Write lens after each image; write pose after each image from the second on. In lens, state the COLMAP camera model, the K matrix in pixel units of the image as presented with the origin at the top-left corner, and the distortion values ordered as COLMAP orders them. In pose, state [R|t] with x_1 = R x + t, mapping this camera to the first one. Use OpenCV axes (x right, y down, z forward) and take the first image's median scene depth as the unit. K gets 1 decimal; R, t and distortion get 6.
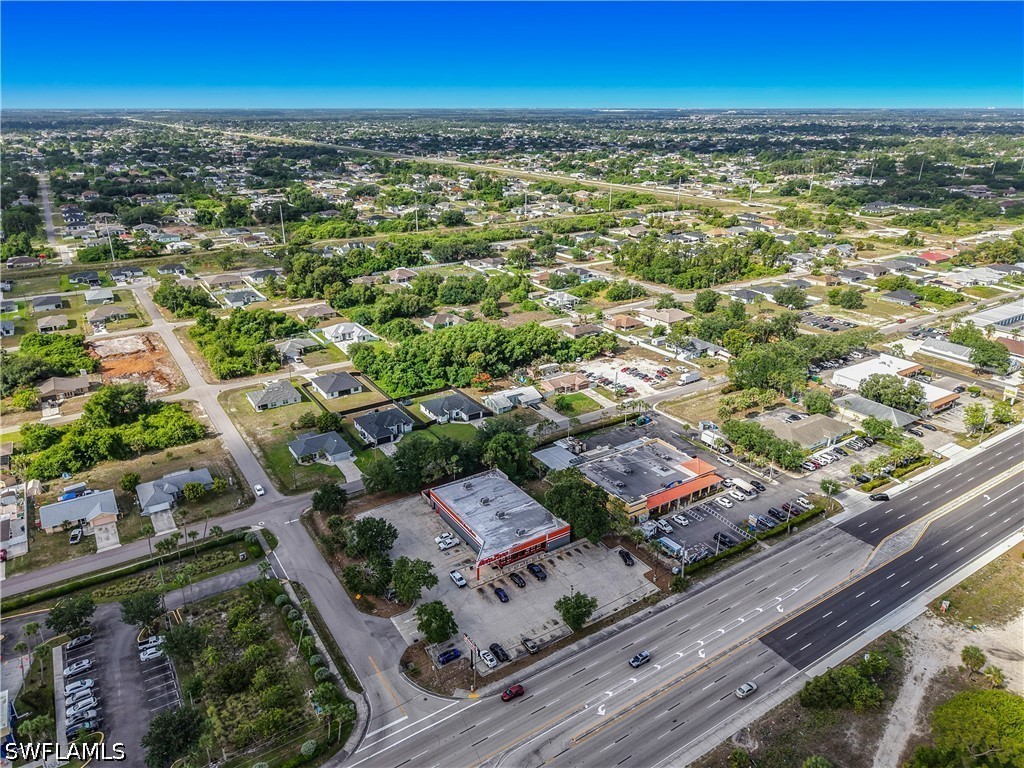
lens RADIAL K [[700.3, 0, 512.0], [0, 700.3, 384.0], [0, 0, 1]] dist [-0.001294, 0.000054]
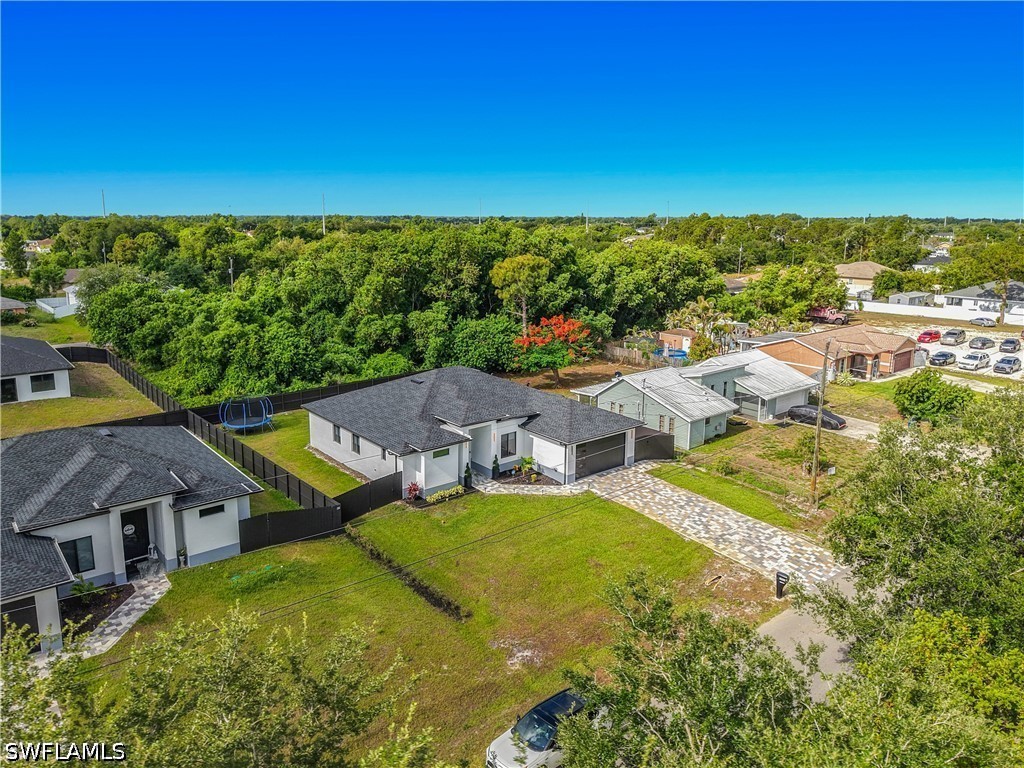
lens RADIAL K [[700.3, 0, 512.0], [0, 700.3, 384.0], [0, 0, 1]] dist [-0.001294, 0.000054]
pose [[0.992578, -0.021190, 0.119745, -0.097527], [0.038838, 0.988369, -0.147029, 0.053258], [-0.115237, 0.150588, 0.981857, 0.803024]]
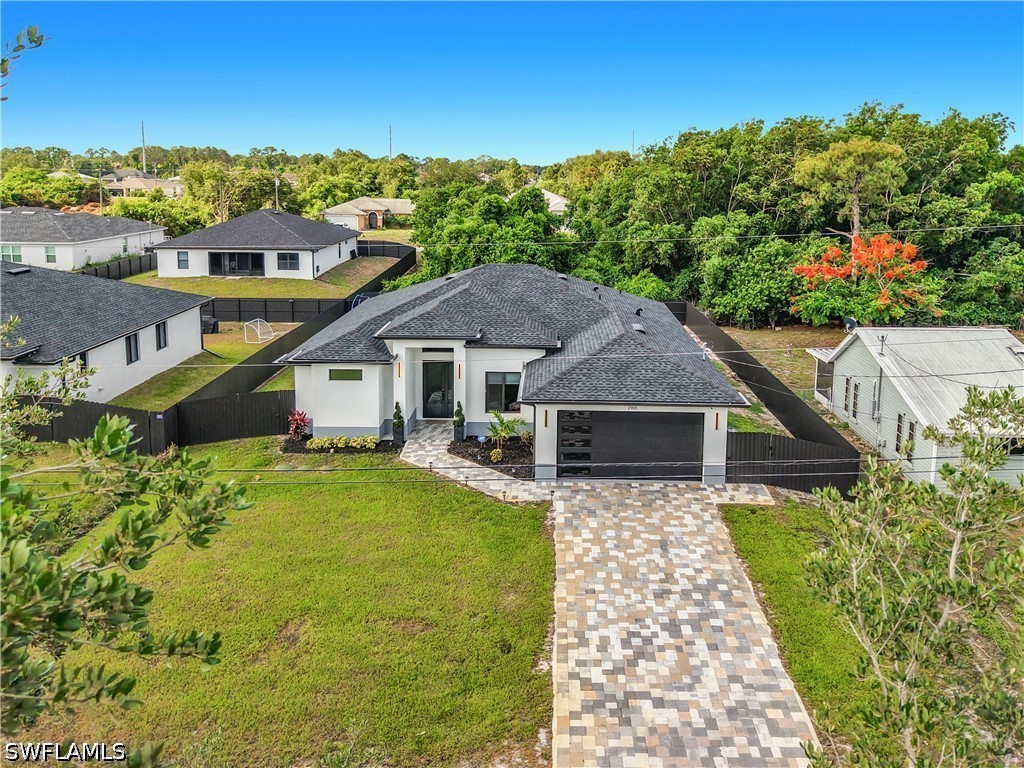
lens RADIAL K [[756.2, 0, 512.0], [0, 756.2, 384.0], [0, 0, 1]] dist [-0.001299, 0.000263]
pose [[0.849456, 0.162584, -0.501988, -0.023654], [-0.209116, 0.977176, -0.037374, 0.045297], [0.484454, 0.136721, 0.864067, 0.881639]]
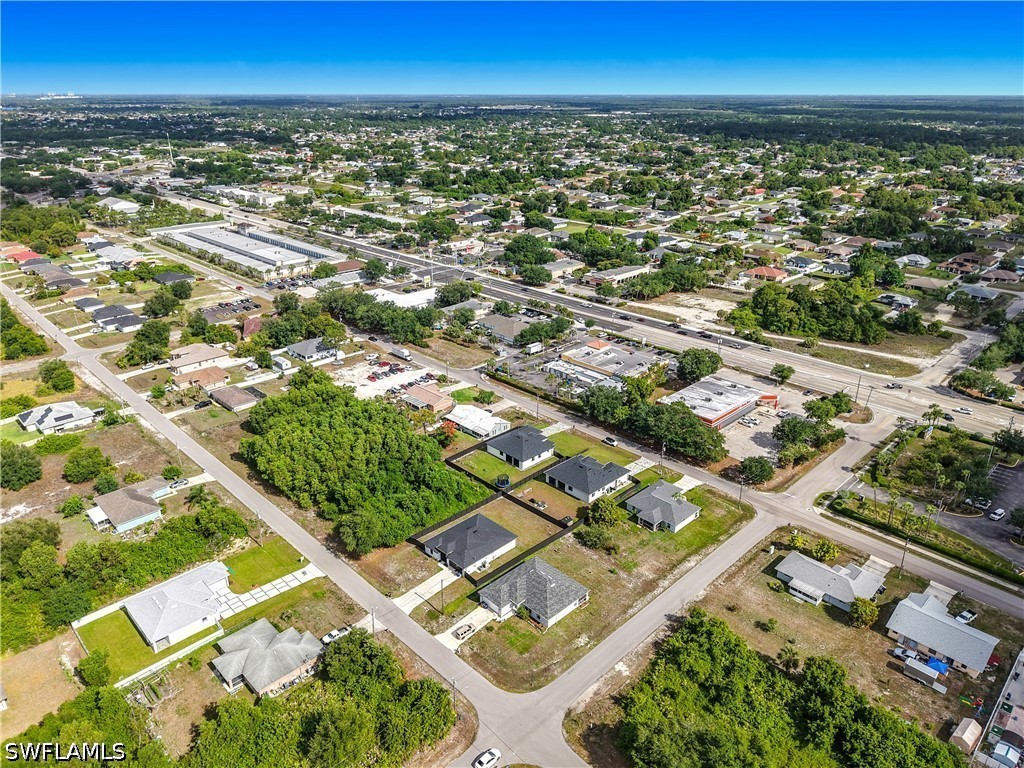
lens RADIAL K [[700.3, 0, 512.0], [0, 700.3, 384.0], [0, 0, 1]] dist [-0.001294, 0.000054]
pose [[-0.212101, -0.373782, 0.902940, -0.840511], [0.358108, 0.829963, 0.427691, -0.404339], [-0.909270, 0.414063, -0.042182, 1.027907]]
